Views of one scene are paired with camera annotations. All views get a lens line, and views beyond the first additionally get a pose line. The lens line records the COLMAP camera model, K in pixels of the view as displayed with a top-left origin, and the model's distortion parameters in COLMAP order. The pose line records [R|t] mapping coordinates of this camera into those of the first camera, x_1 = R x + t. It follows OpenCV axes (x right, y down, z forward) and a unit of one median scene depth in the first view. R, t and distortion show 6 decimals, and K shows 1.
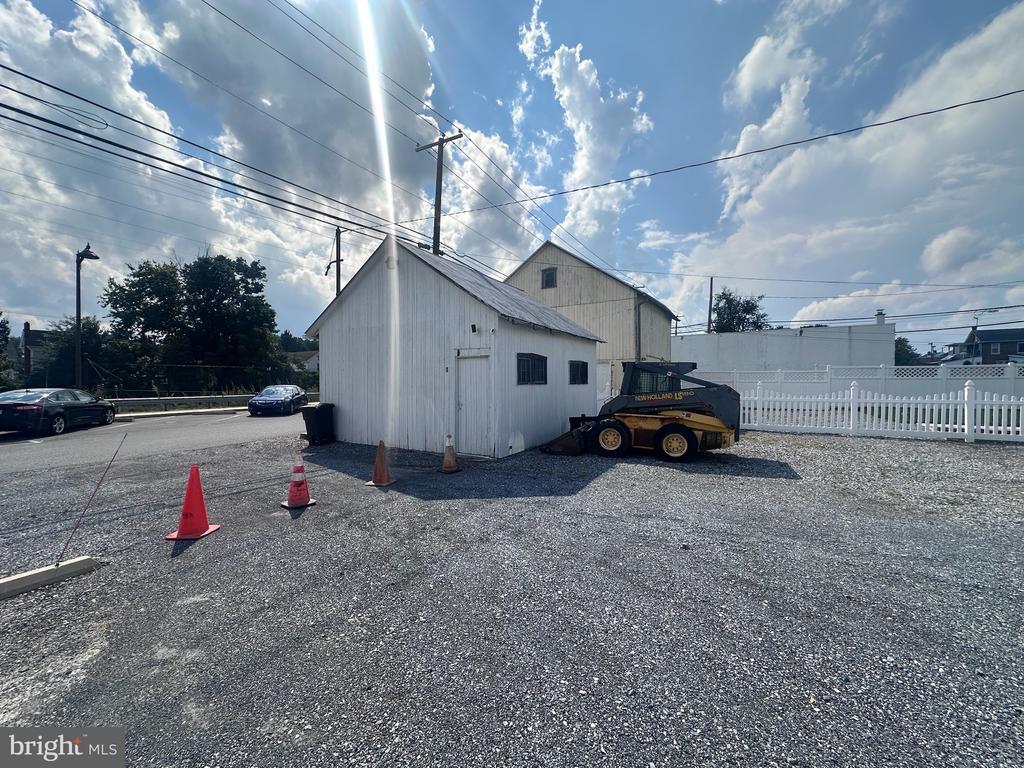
lens RADIAL K [[409.4, 0, 512.0], [0, 409.4, 384.0], [0, 0, 1]] dist [-0.000274, 0.000310]
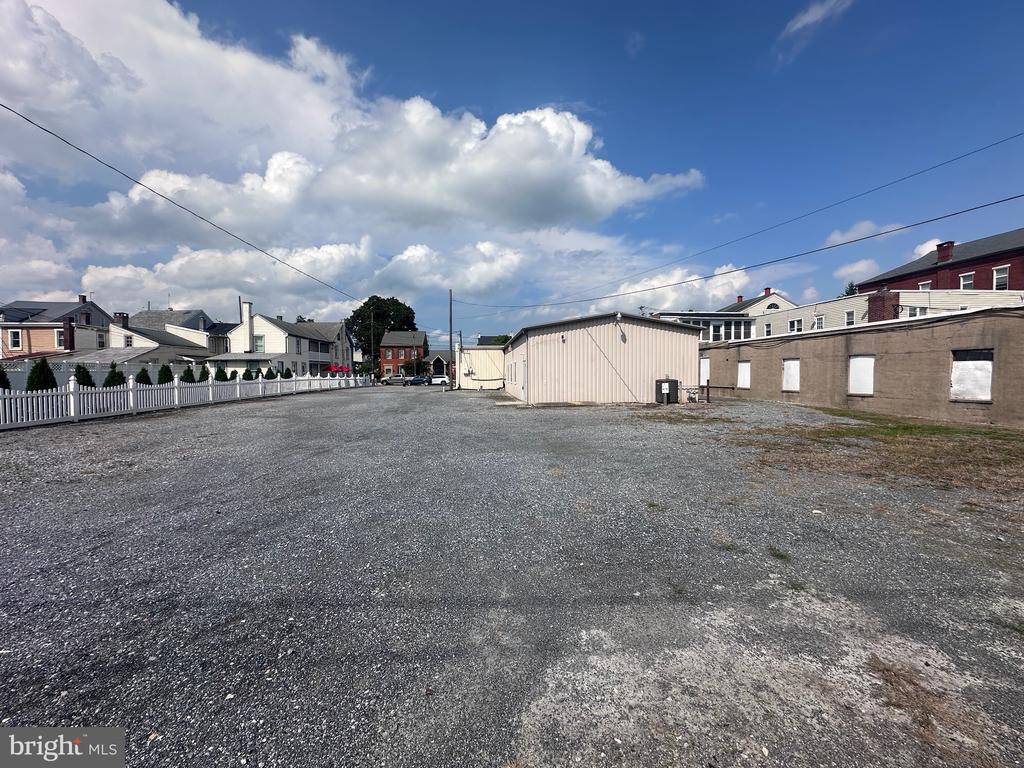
lens RADIAL K [[409.4, 0, 512.0], [0, 409.4, 384.0], [0, 0, 1]] dist [-0.000274, 0.000310]
pose [[-0.574413, -0.016518, 0.818399, -0.083858], [0.015805, 0.999386, 0.031265, -0.000662], [-0.818413, 0.030894, -0.573799, 0.075548]]
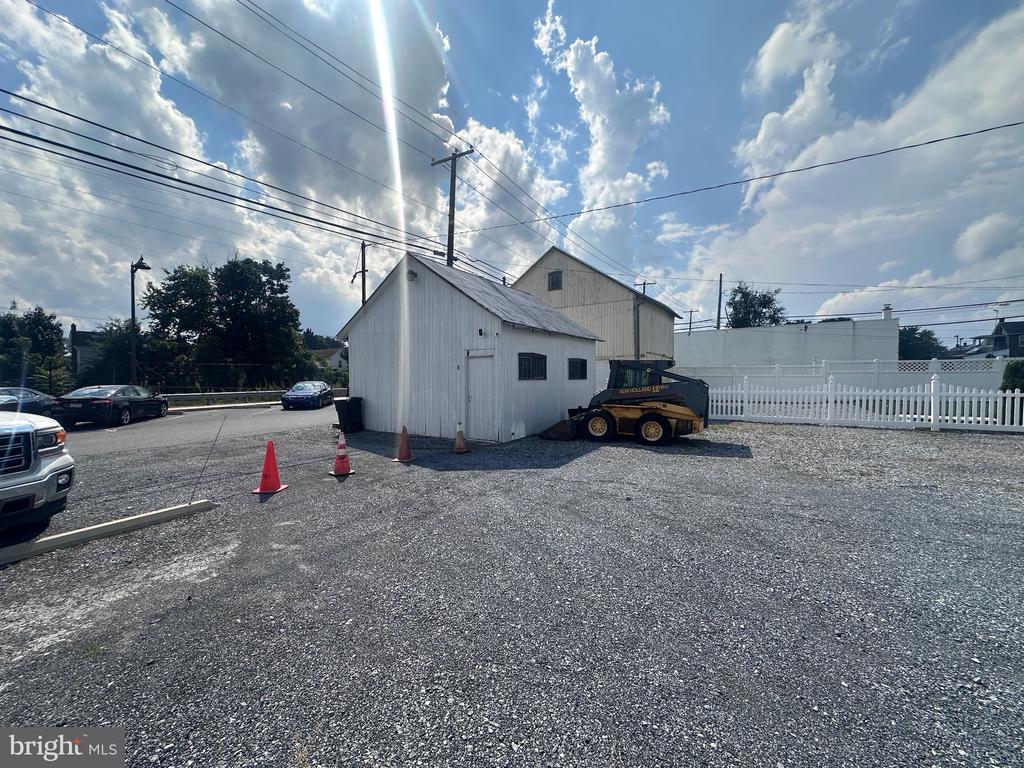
lens RADIAL K [[409.4, 0, 512.0], [0, 409.4, 384.0], [0, 0, 1]] dist [-0.000274, 0.000310]
pose [[0.999176, -0.003896, -0.040408, 0.007444], [0.004319, 0.999937, 0.010395, 0.000126], [0.040365, -0.010561, 0.999129, -0.029198]]
